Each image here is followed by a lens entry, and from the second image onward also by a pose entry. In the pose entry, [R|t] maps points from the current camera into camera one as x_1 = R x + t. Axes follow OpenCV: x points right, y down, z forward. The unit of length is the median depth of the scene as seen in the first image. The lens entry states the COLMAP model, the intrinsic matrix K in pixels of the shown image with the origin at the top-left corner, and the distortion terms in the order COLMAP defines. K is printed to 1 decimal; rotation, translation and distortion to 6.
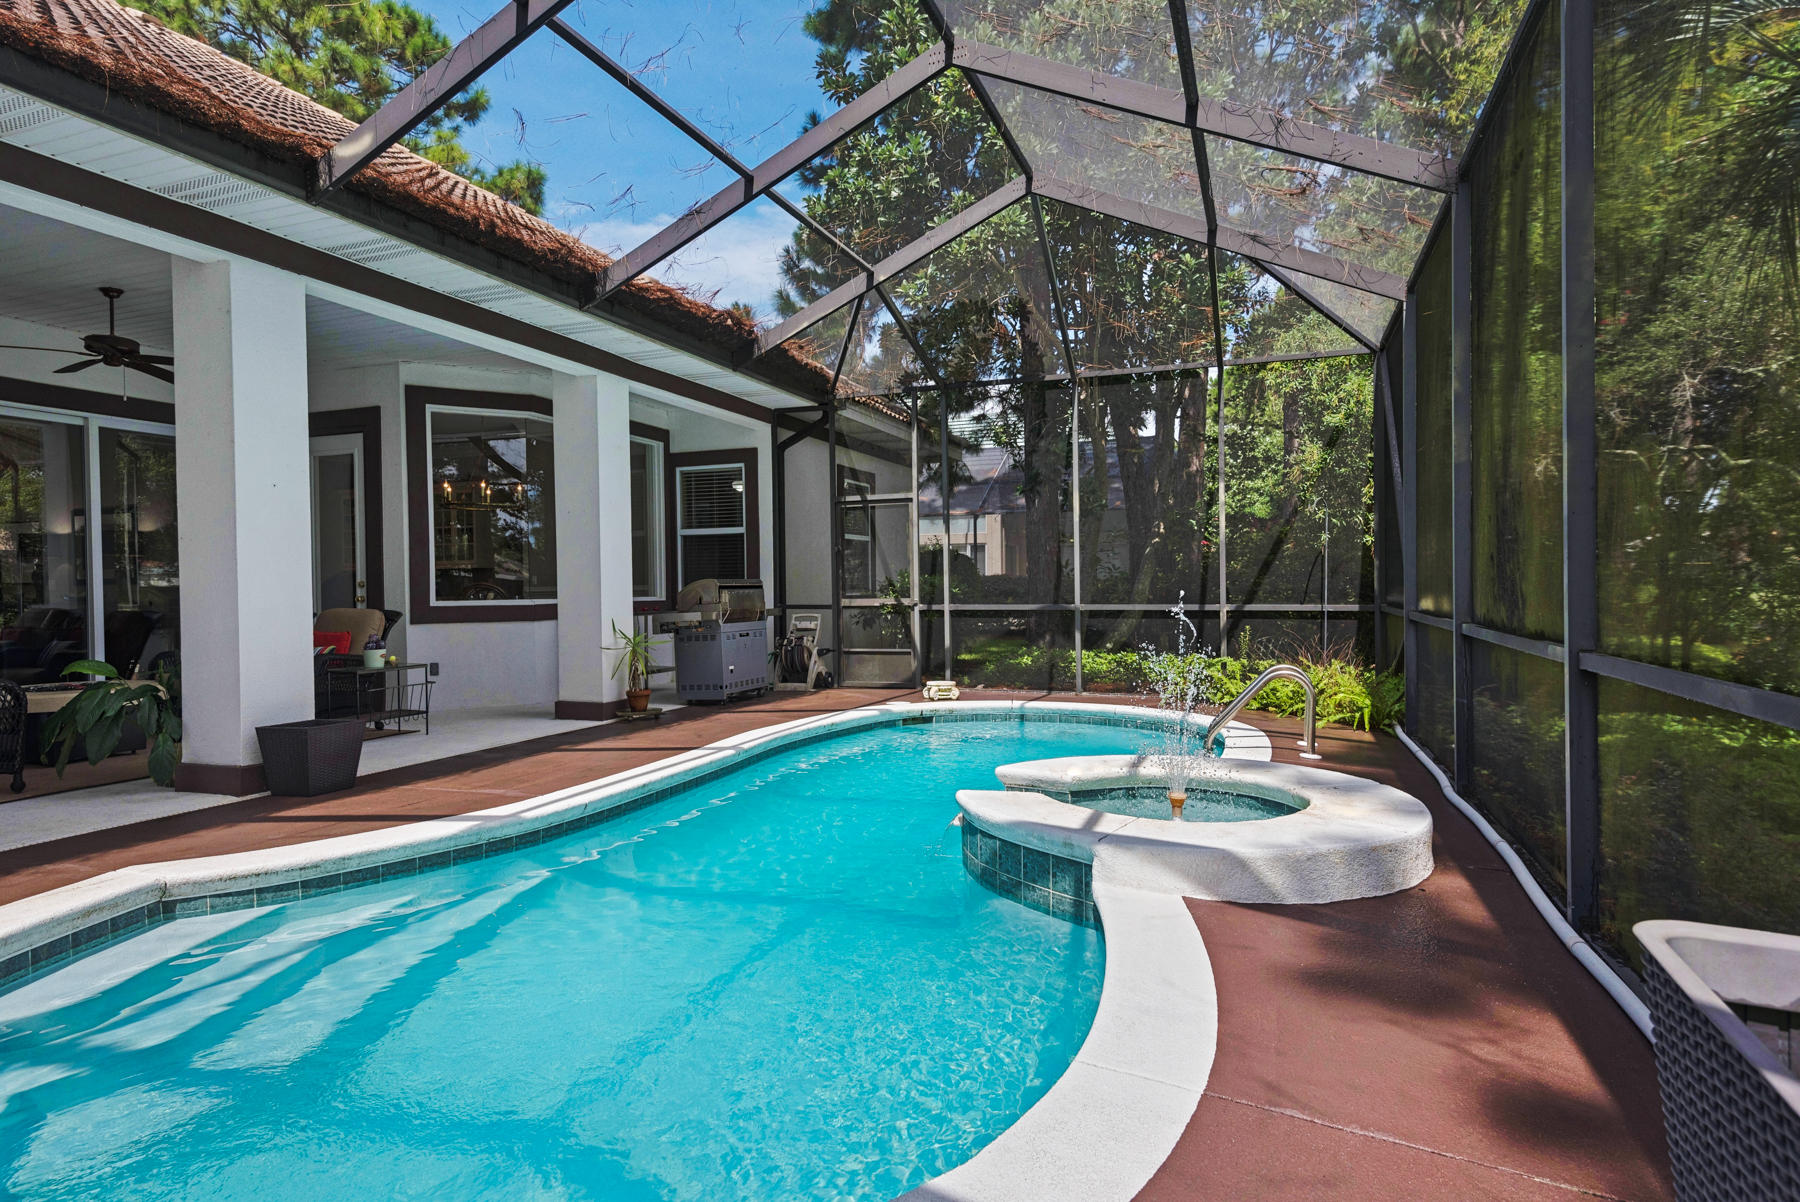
lens RADIAL K [[1017.3, 0, 900.0], [0, 1017.3, 601.0], [0, 0, 1]] dist [-0.000972, -0.000721]
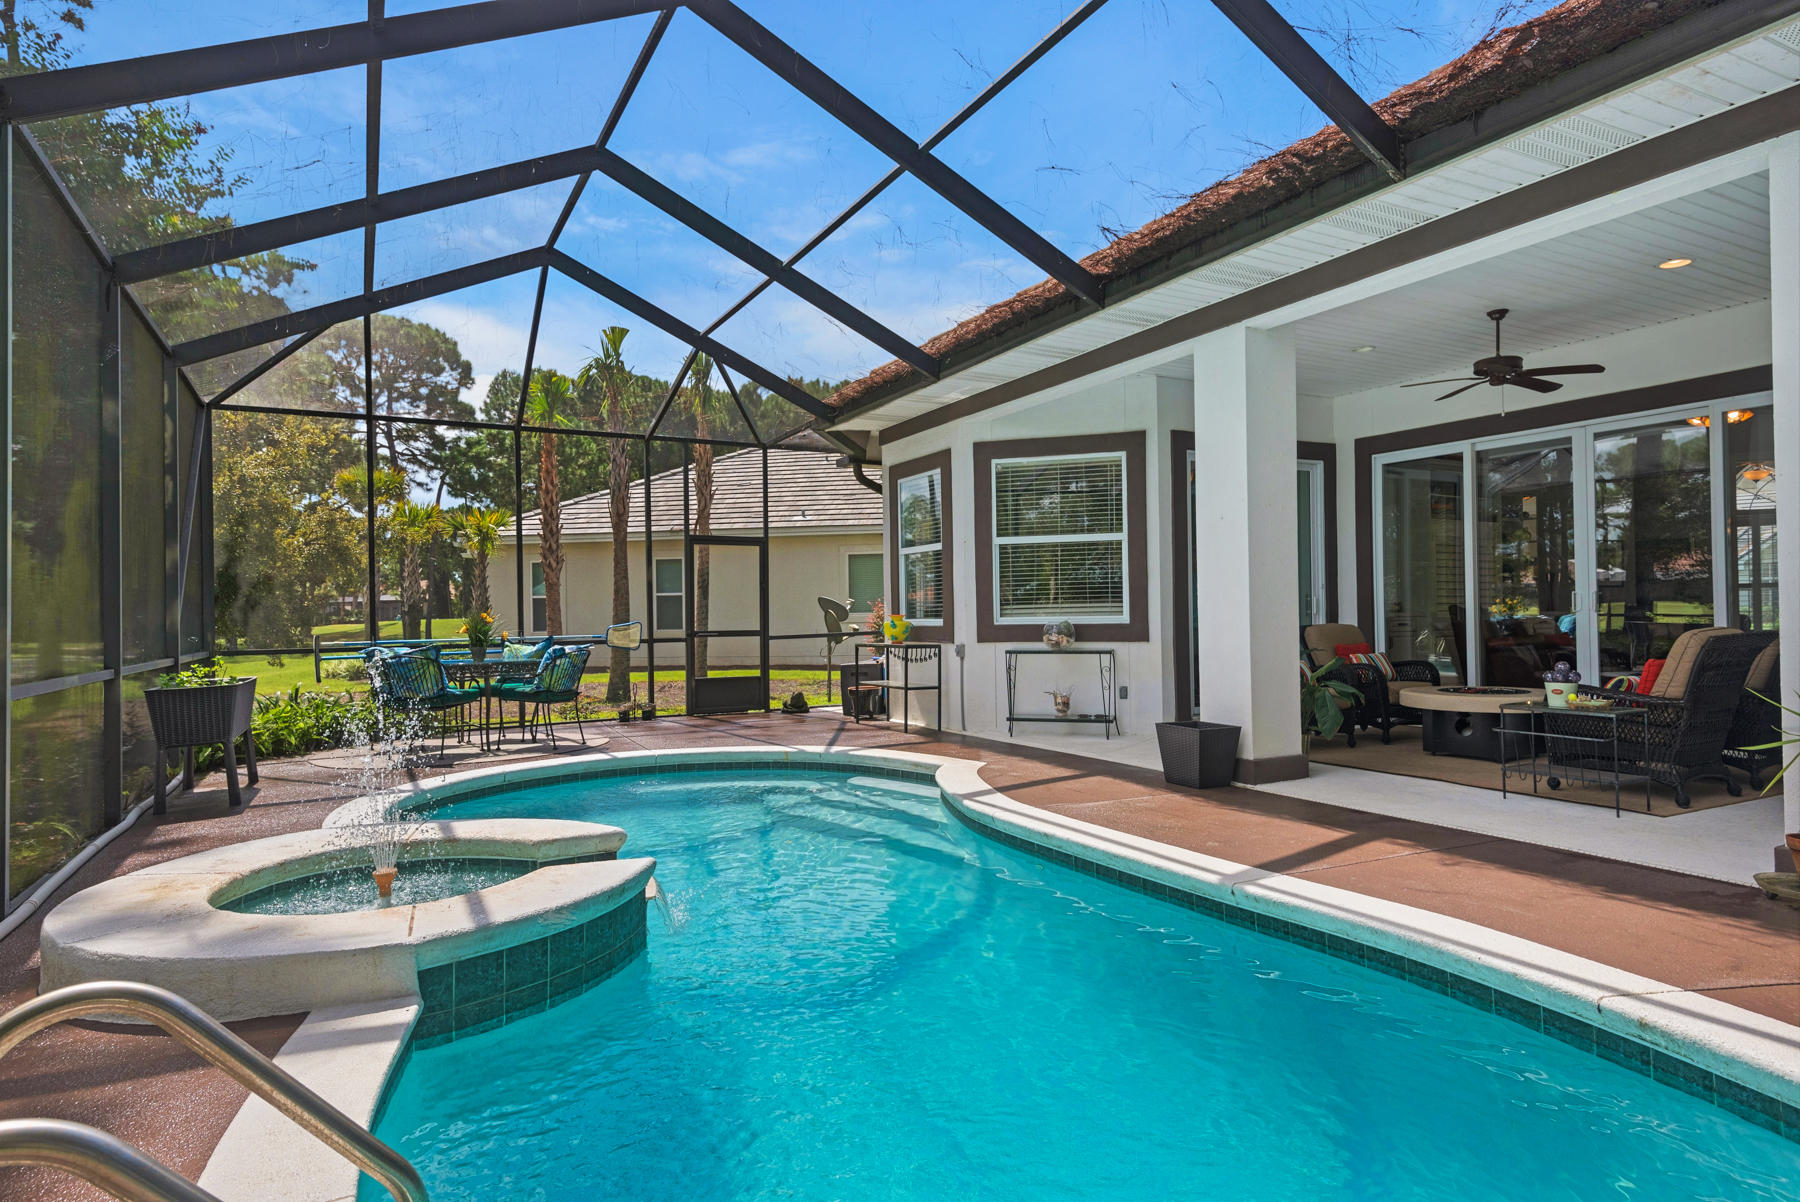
lens RADIAL K [[1017.3, 0, 900.0], [0, 1017.3, 601.0], [0, 0, 1]] dist [-0.000972, -0.000721]
pose [[-0.676191, 0.011474, -0.736637, 0.483165], [0.010169, 0.999929, 0.006241, -0.029318], [0.736656, -0.003271, -0.676259, 1.497212]]
